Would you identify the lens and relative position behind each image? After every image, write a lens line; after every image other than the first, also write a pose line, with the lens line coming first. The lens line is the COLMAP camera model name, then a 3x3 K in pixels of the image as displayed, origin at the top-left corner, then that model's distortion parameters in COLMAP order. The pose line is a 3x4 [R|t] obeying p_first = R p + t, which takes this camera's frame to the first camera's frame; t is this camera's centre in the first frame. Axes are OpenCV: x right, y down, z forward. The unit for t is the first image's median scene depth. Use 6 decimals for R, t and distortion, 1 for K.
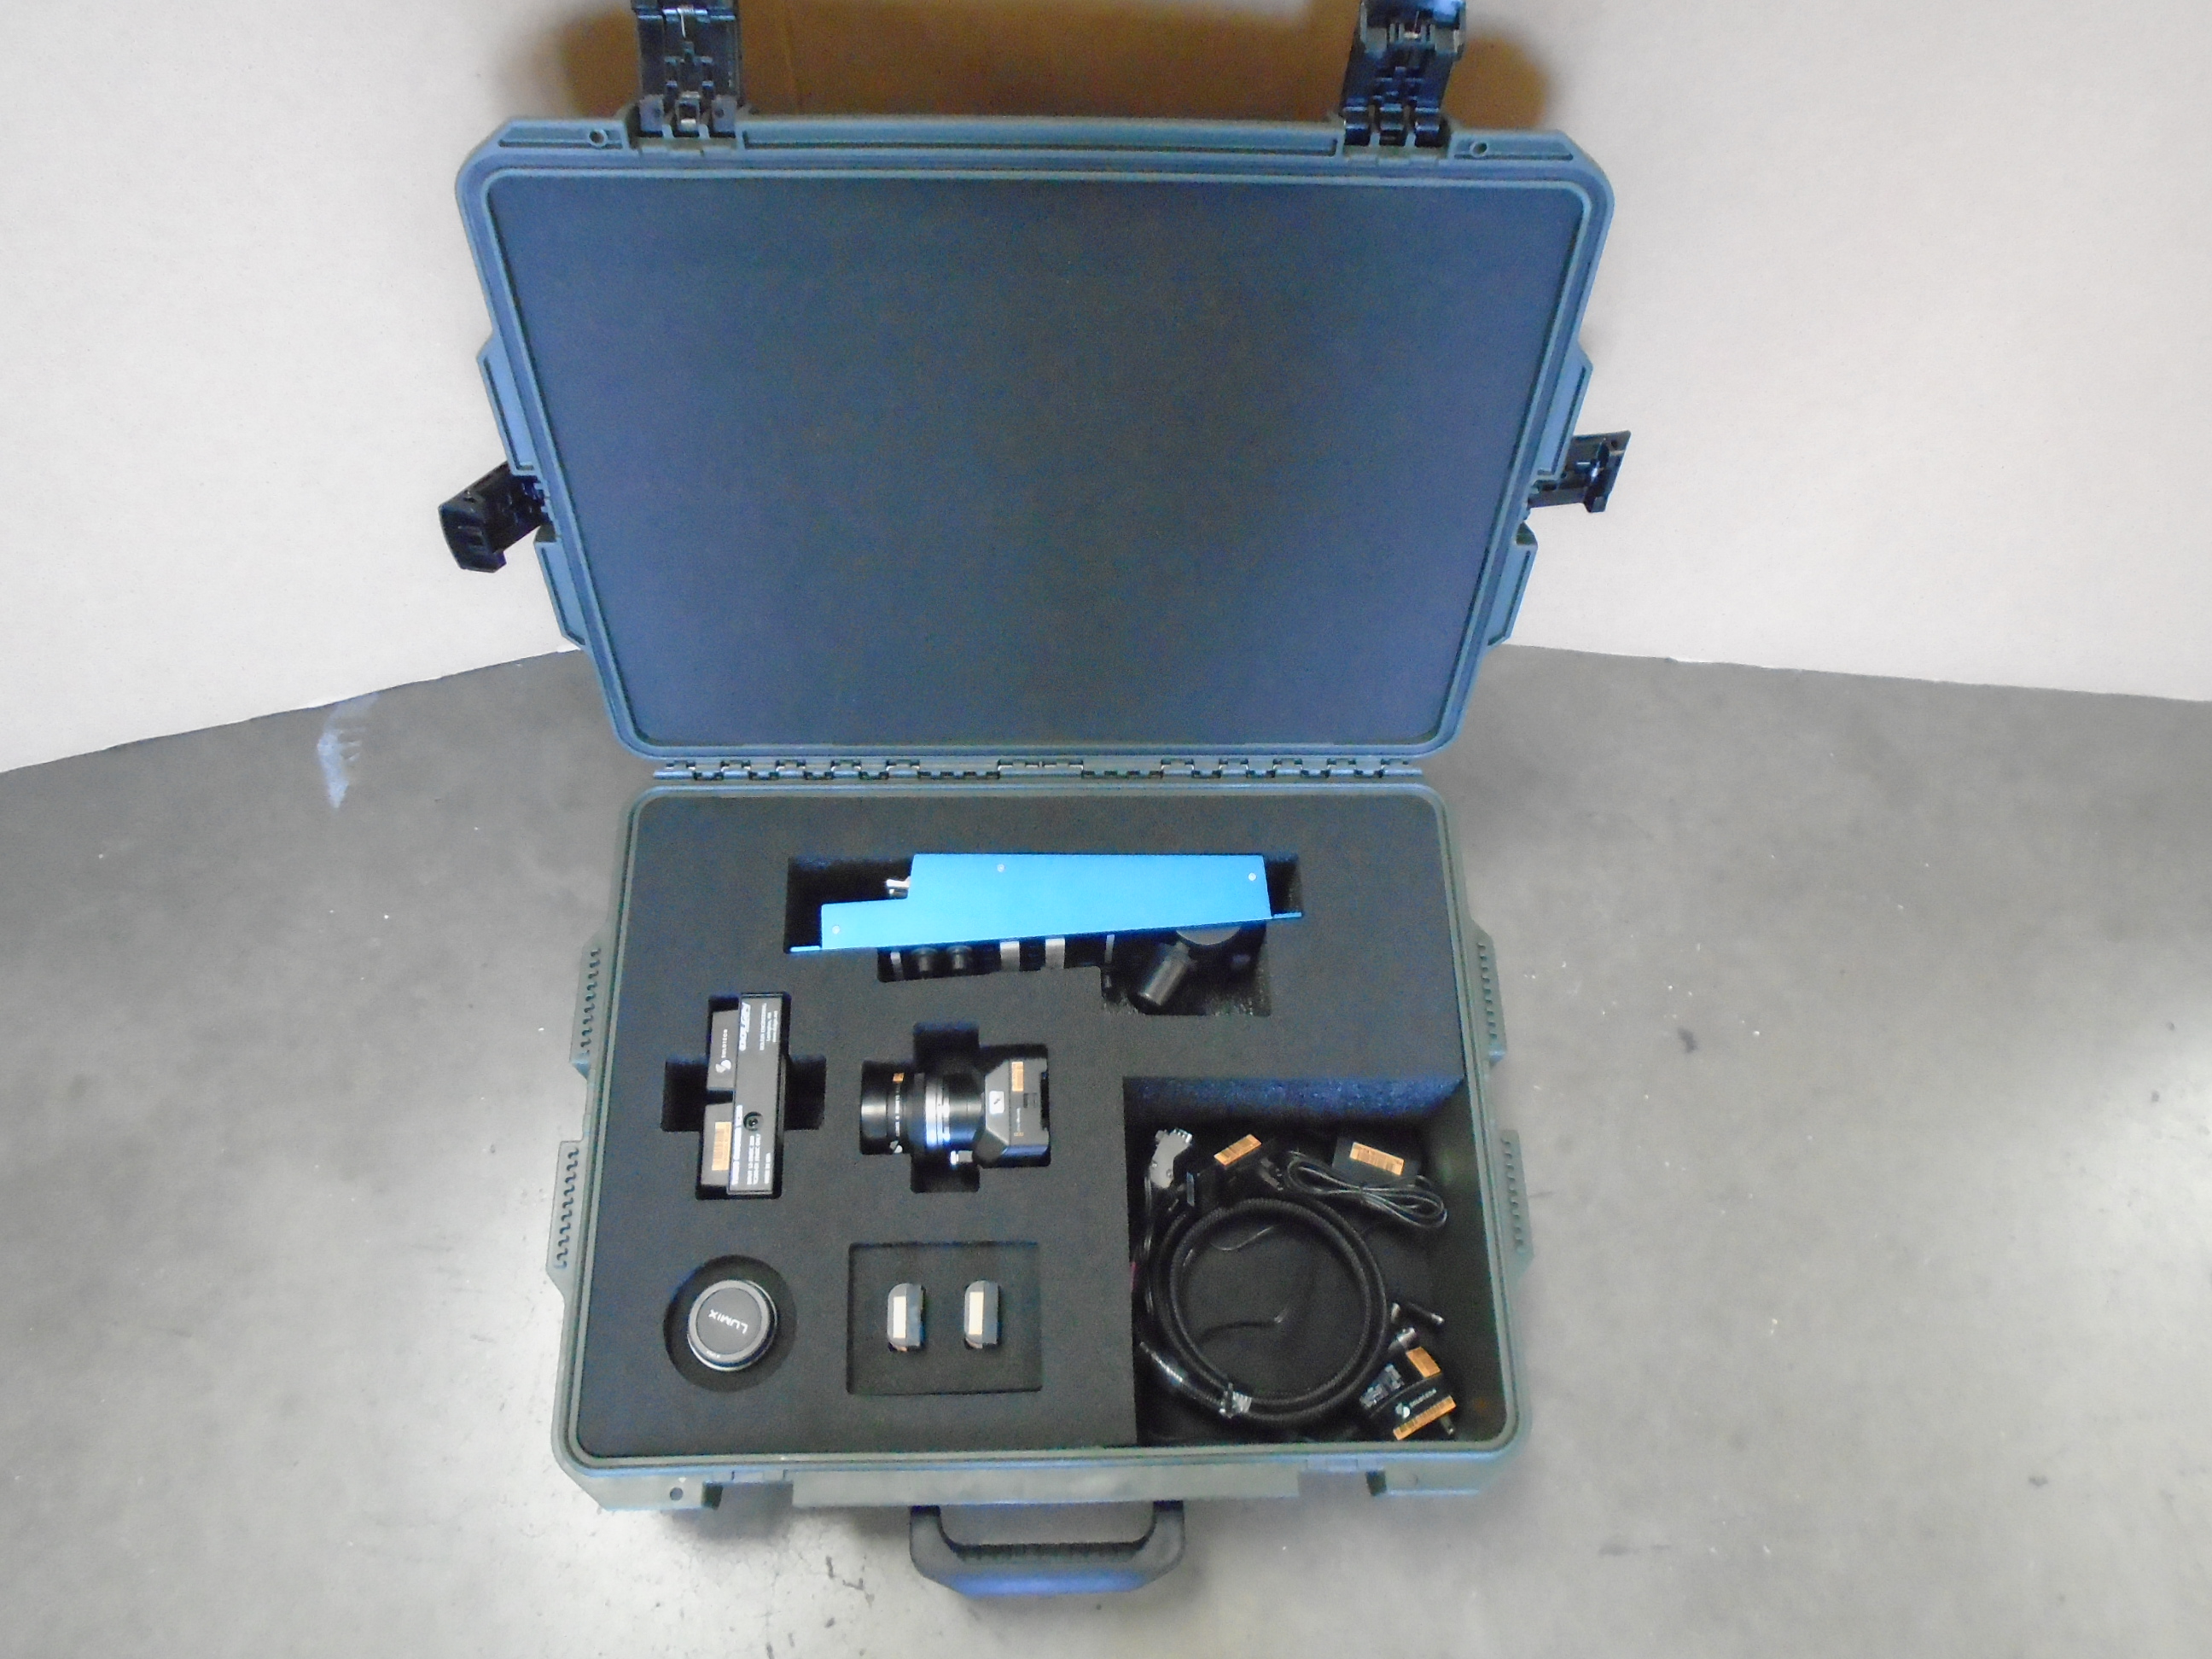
lens RADIAL K [[1553.0, 0, 1106.0], [0, 1553.0, 829.5], [0, 0, 1]] dist [0.003201, -0.021102]
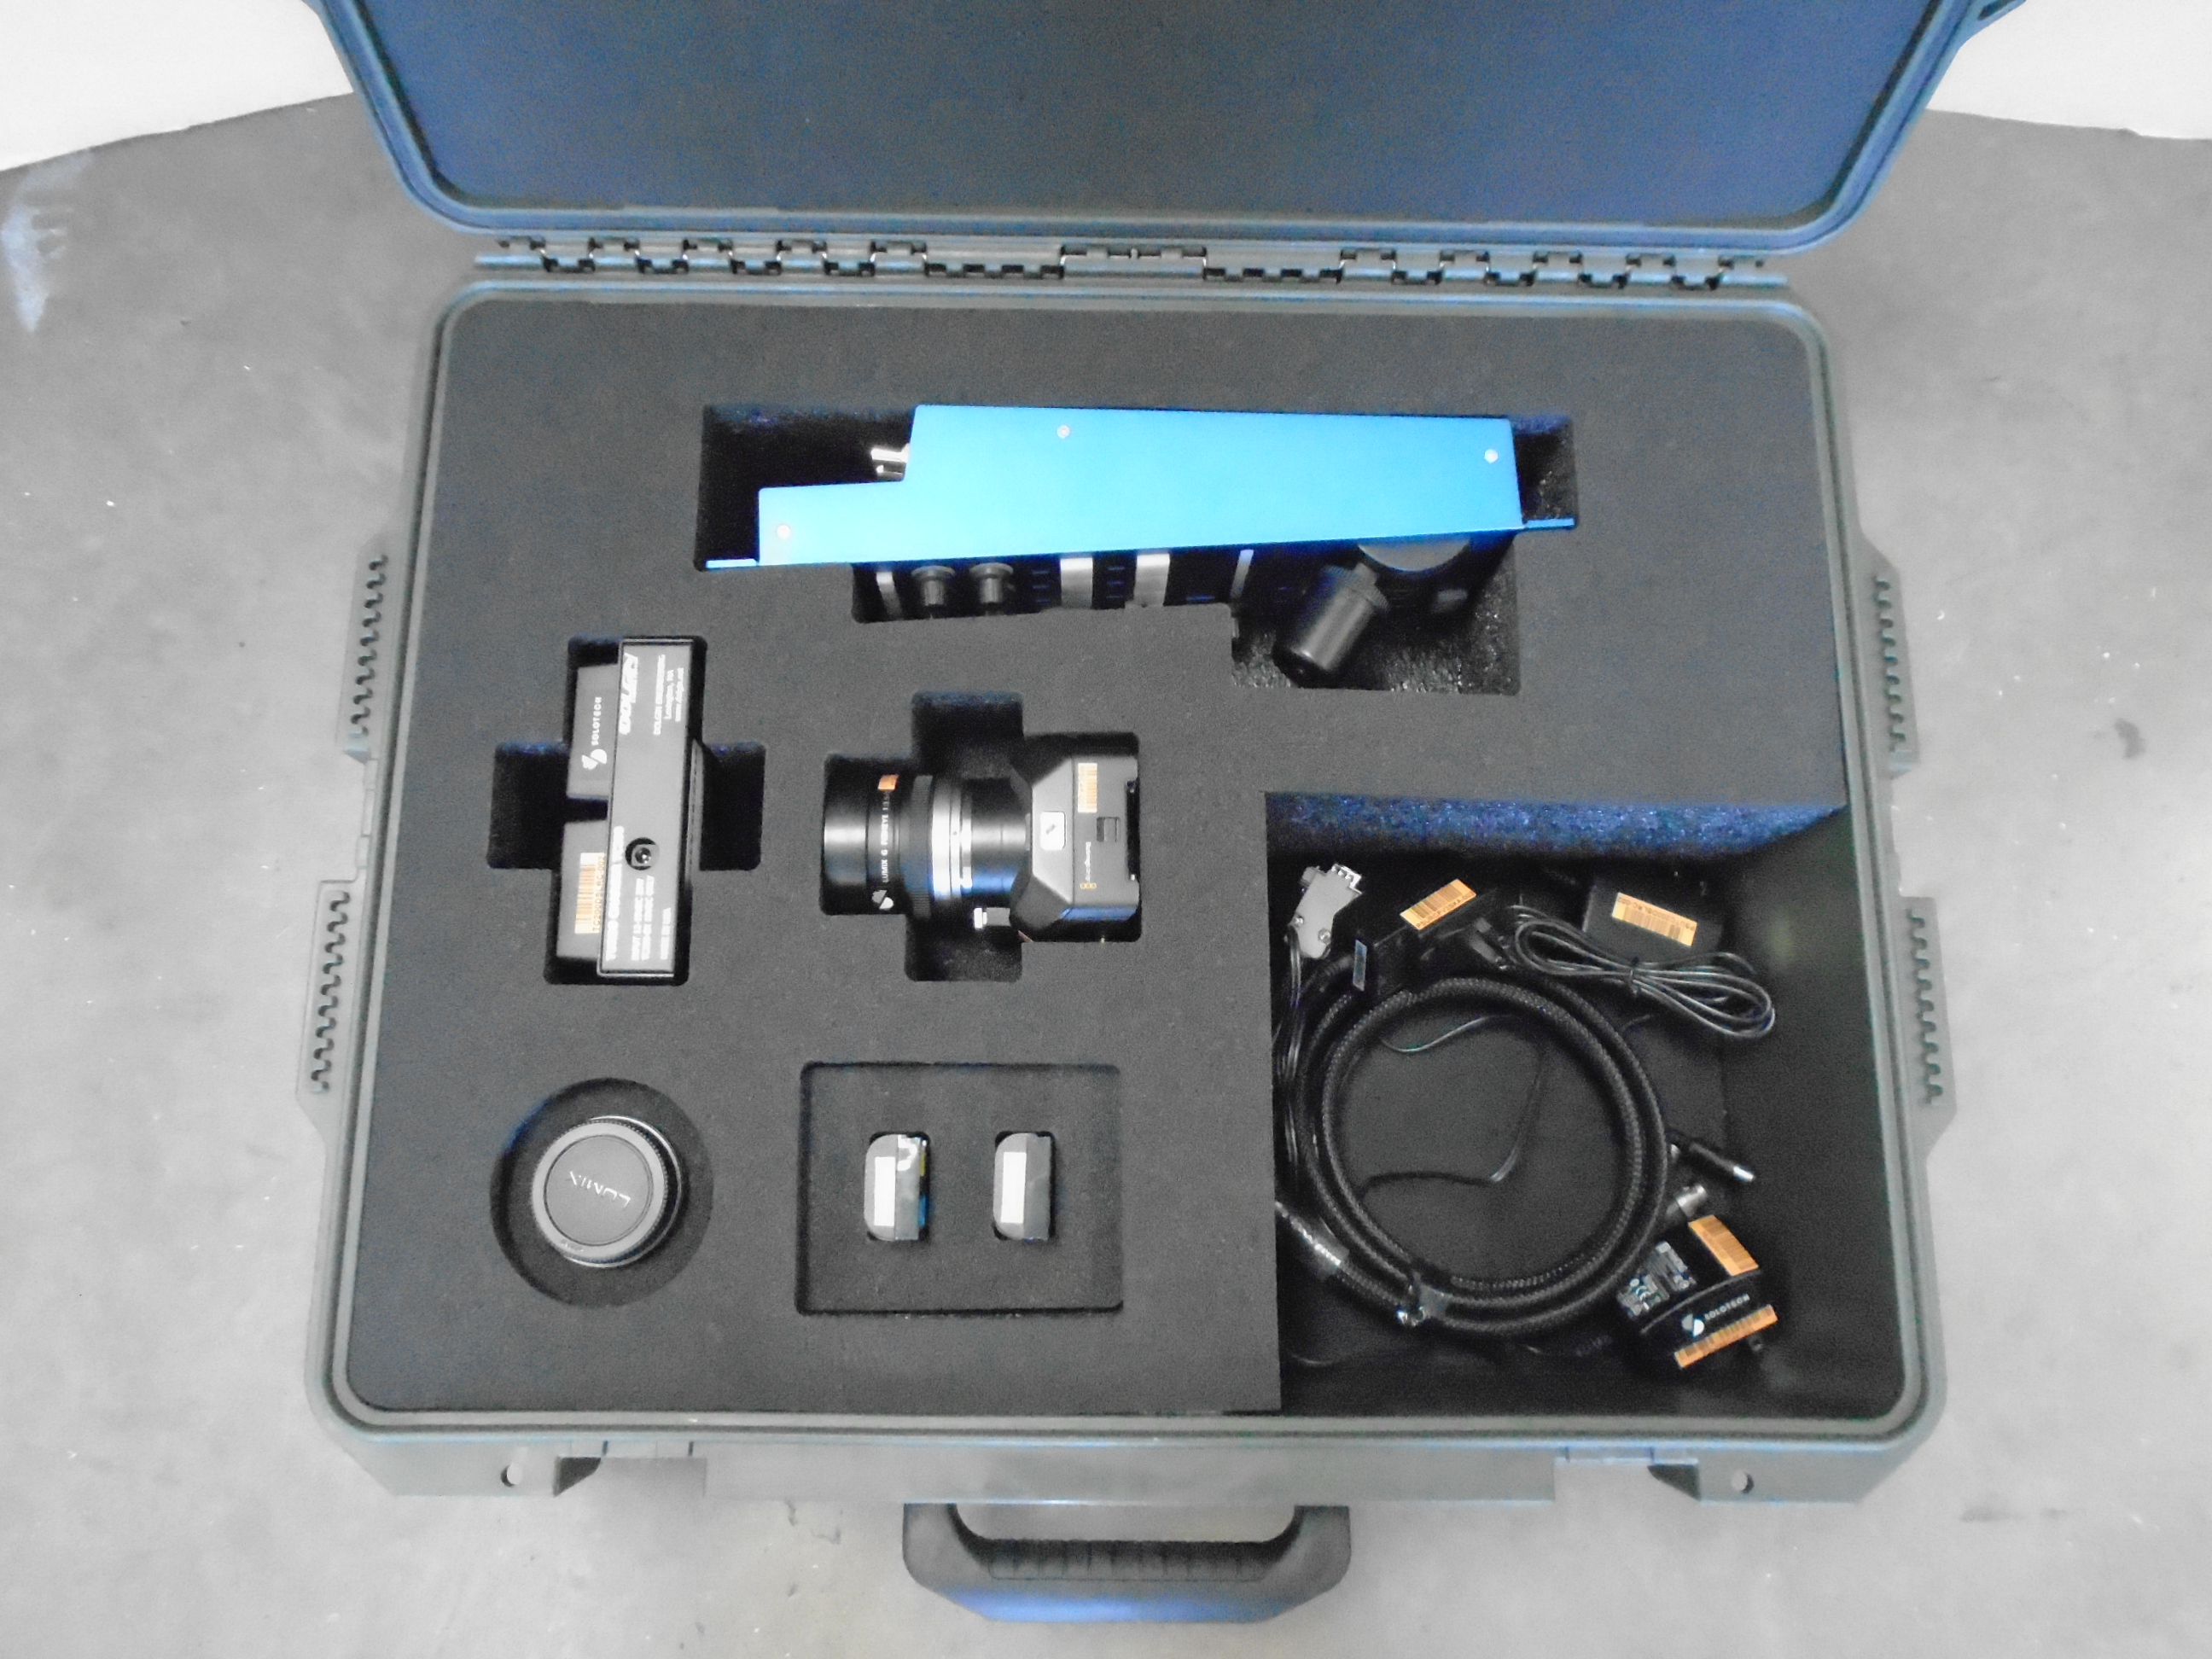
lens RADIAL K [[1906.2, 0, 1064.7], [0, 1906.2, 823.4], [0, 0, 1]] dist [-0.003748, 0.004992]
pose [[0.997867, 0.027138, -0.059378, -0.021037], [-0.014524, 0.978997, 0.203358, 0.023871], [0.063650, -0.202061, 0.977302, 0.272748]]
